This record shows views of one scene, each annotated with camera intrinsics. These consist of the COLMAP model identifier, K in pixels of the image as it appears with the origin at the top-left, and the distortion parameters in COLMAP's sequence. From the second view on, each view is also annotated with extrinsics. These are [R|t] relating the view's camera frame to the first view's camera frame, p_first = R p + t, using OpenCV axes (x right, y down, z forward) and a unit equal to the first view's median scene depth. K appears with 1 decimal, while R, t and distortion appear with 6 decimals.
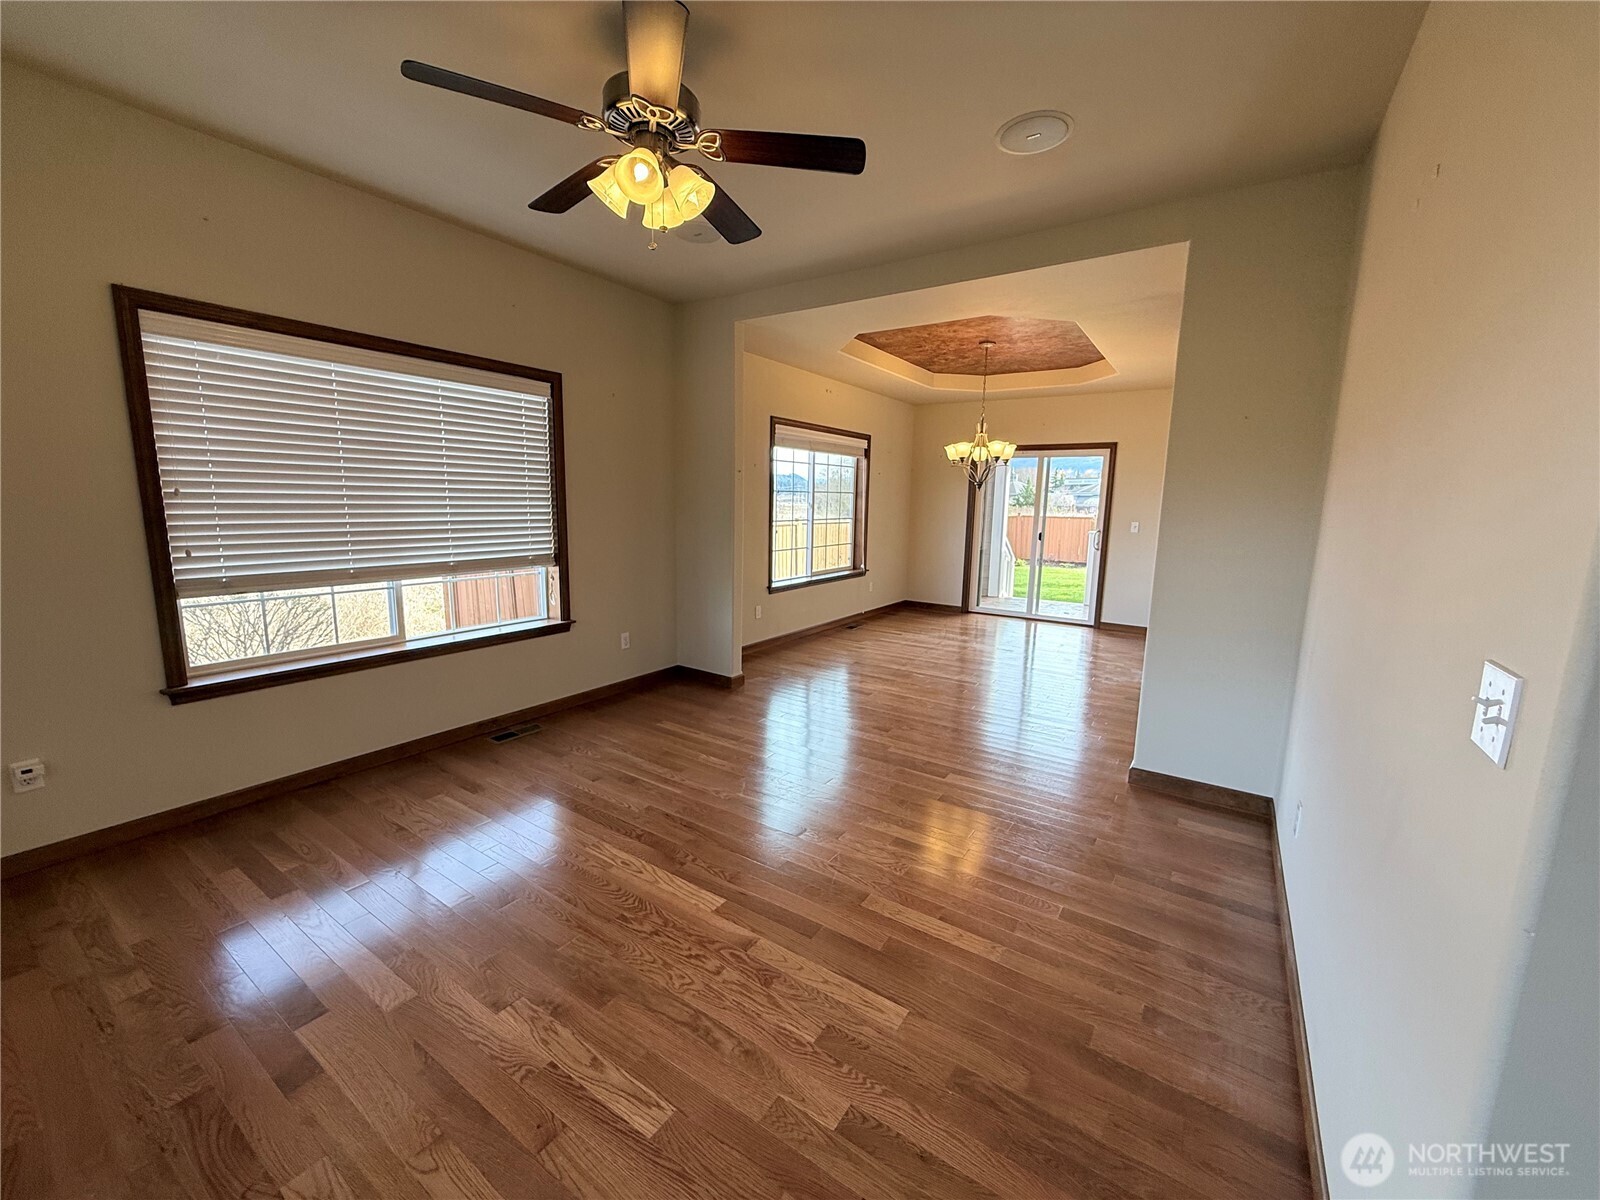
lens RADIAL K [[631.0, 0, 800.0], [0, 631.0, 596.6], [0, 0, 1]] dist [0.003429, -0.000760]
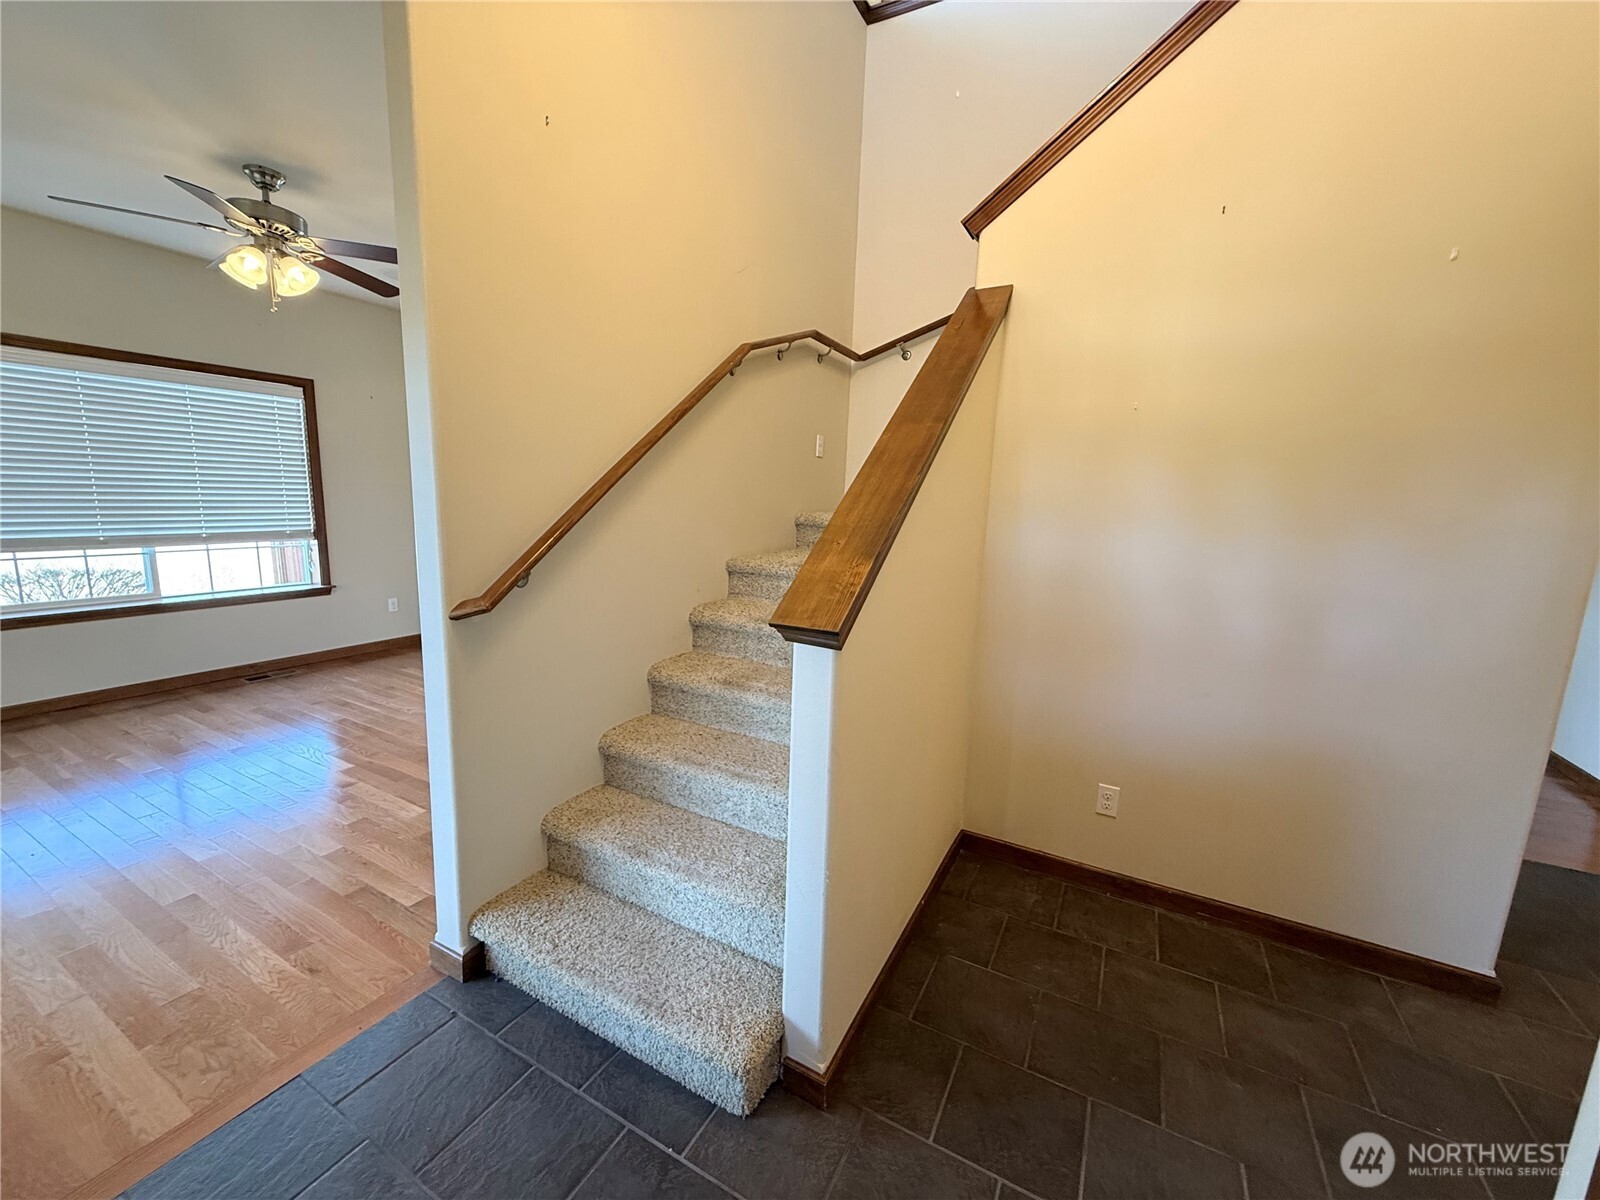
lens RADIAL K [[631.0, 0, 794.9], [0, 631.0, 595.6], [0, 0, 1]] dist [0.003429, -0.000760]
pose [[0.995633, 0.001287, 0.093347, 0.291922], [-0.002190, 0.999952, 0.009569, 0.031543], [-0.093330, -0.009731, 0.995588, -0.201676]]
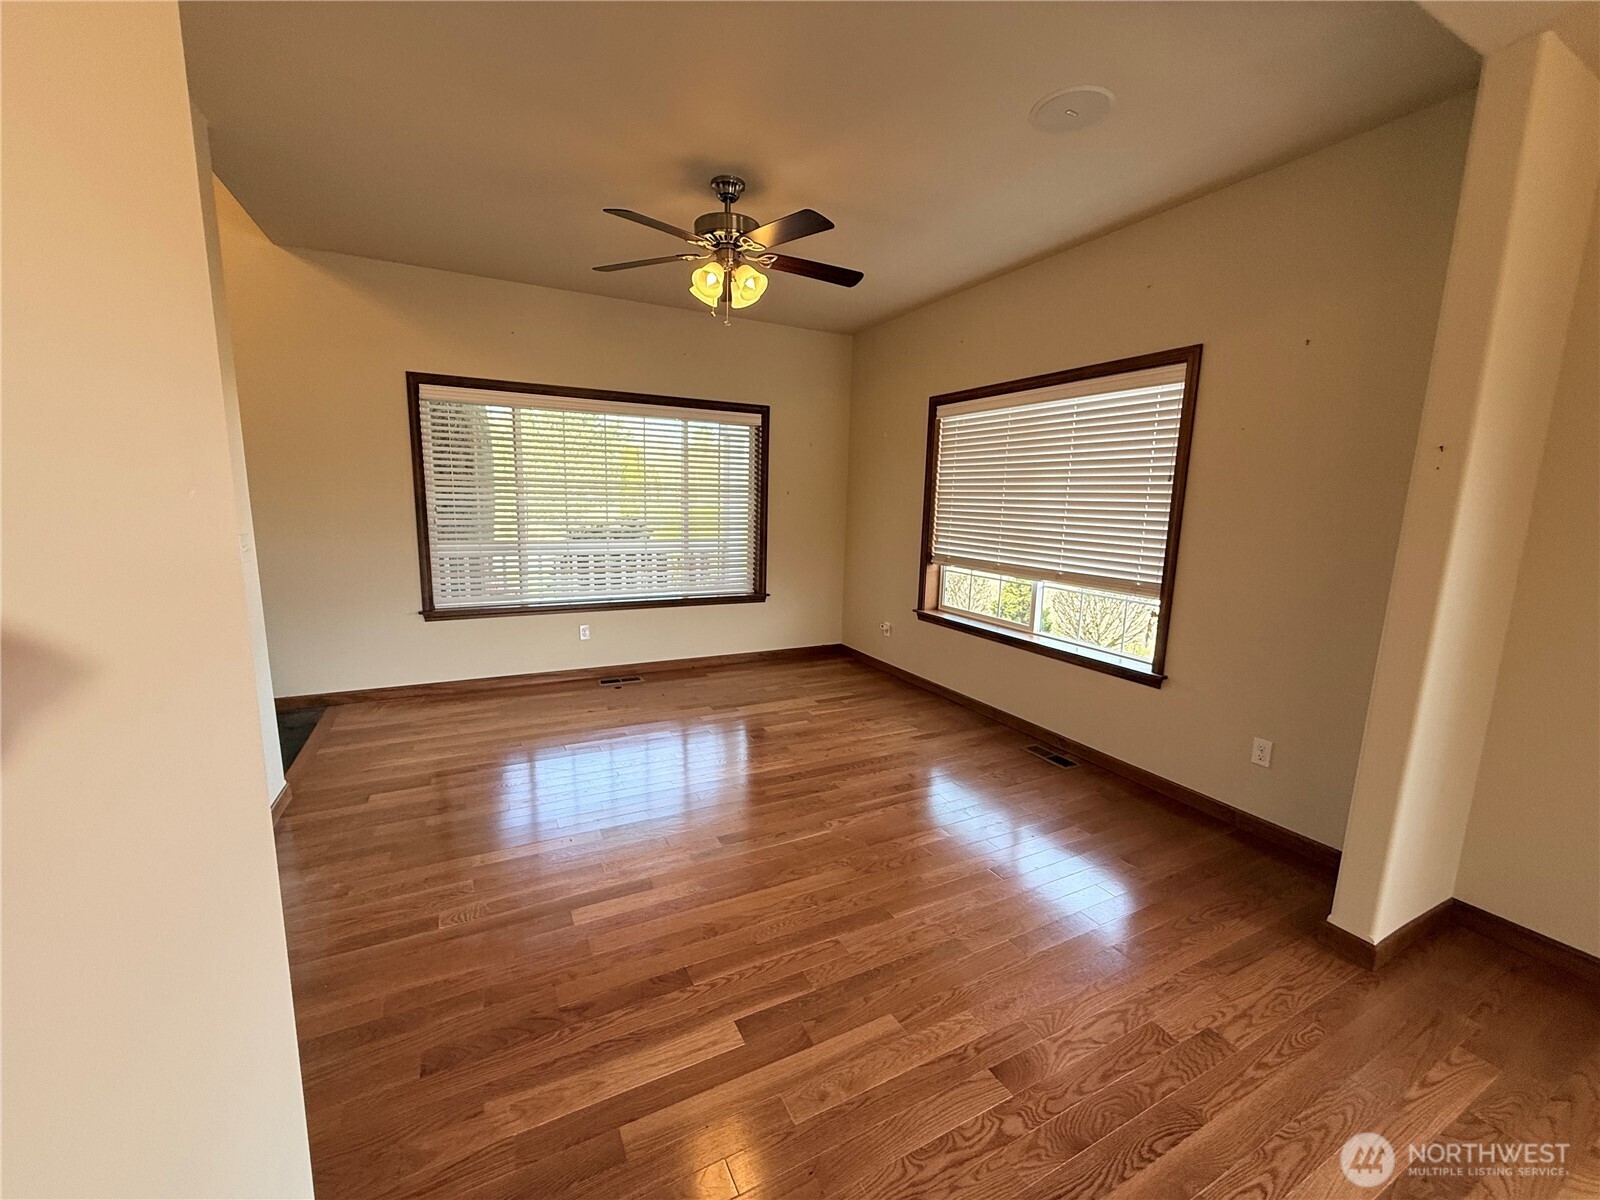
lens RADIAL K [[631.0, 0, 800.9], [0, 631.0, 603.8], [0, 0, 1]] dist [0.003429, -0.000760]
pose [[-0.469418, 0.106965, -0.876473, 0.354321], [-0.181552, 0.959734, 0.214360, -0.092601], [0.864110, 0.259750, -0.431096, 0.677245]]
